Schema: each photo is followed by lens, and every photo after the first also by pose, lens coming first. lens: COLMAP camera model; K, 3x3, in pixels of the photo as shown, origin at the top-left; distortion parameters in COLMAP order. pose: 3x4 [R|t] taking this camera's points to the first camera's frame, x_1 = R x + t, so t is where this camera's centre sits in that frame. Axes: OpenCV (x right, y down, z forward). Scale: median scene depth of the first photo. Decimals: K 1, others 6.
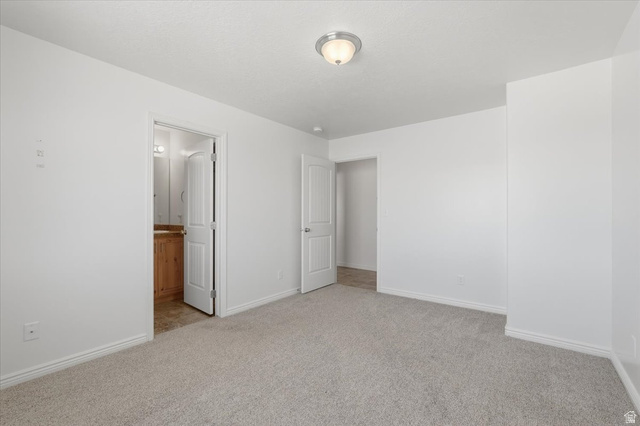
lens RADIAL K [[274.9, 0, 320.0], [0, 274.9, 213.0], [0, 0, 1]] dist [-0.032081, 0.000293]
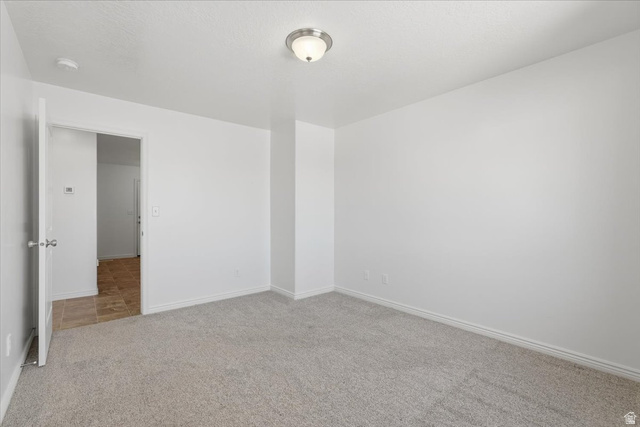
lens RADIAL K [[274.9, 0, 320.0], [0, 274.9, 213.5], [0, 0, 1]] dist [-0.032081, 0.000293]
pose [[0.204961, 0.001941, 0.978768, -0.576163], [-0.003736, 0.999992, -0.001201, 0.005017], [-0.978763, -0.003411, 0.204967, 0.494461]]
